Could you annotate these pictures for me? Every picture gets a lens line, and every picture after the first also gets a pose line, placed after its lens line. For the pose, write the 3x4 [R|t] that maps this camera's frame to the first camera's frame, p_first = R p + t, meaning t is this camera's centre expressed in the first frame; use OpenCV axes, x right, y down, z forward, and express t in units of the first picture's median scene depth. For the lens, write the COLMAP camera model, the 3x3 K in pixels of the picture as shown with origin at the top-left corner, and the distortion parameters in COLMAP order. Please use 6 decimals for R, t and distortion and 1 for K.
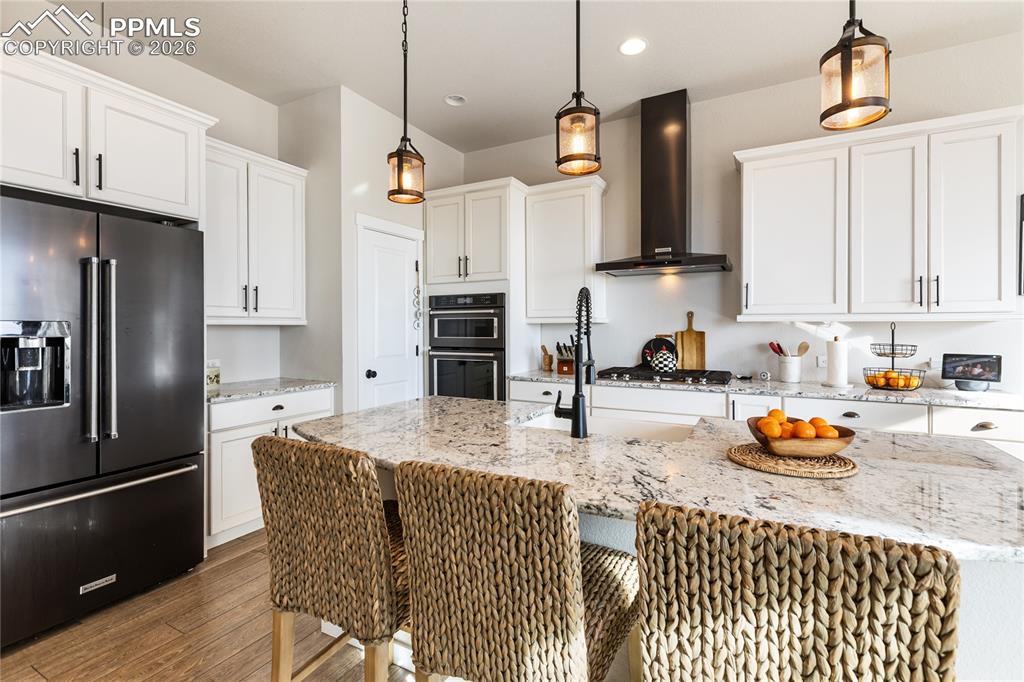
lens RADIAL K [[465.1, 0, 495.6], [0, 465.1, 321.1], [0, 0, 1]] dist [0.014241, -0.000750]
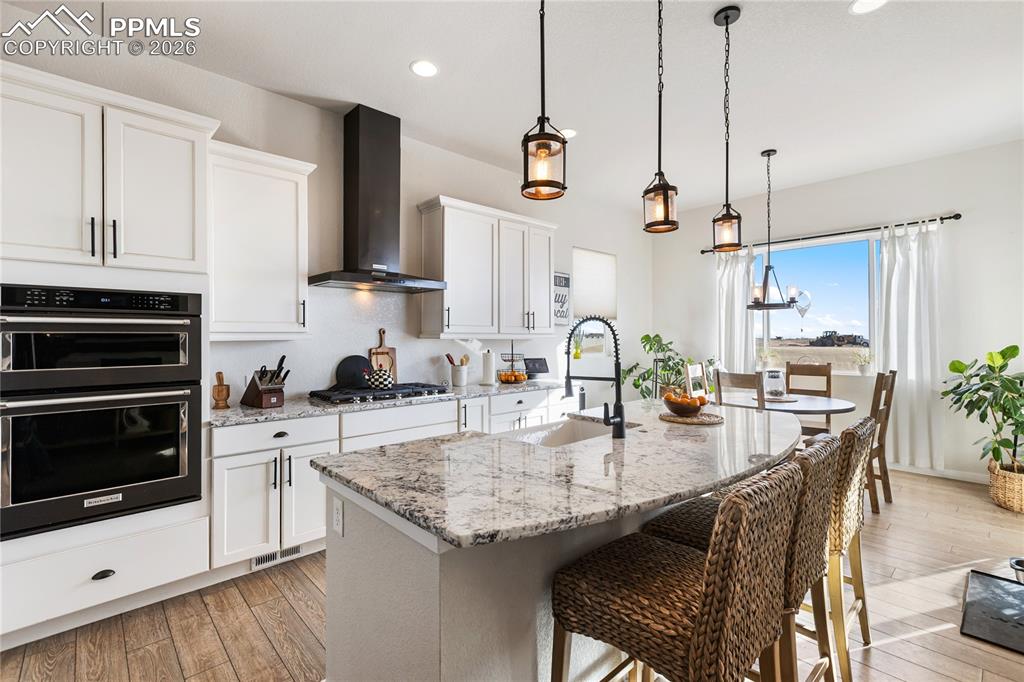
lens RADIAL K [[465.1, 0, 509.4], [0, 465.1, 334.1], [0, 0, 1]] dist [0.014241, -0.000750]
pose [[0.307014, 0.008456, 0.951667, -0.497241], [-0.005465, 0.999960, -0.007122, -0.003526], [-0.951689, -0.003014, 0.307048, 0.427267]]
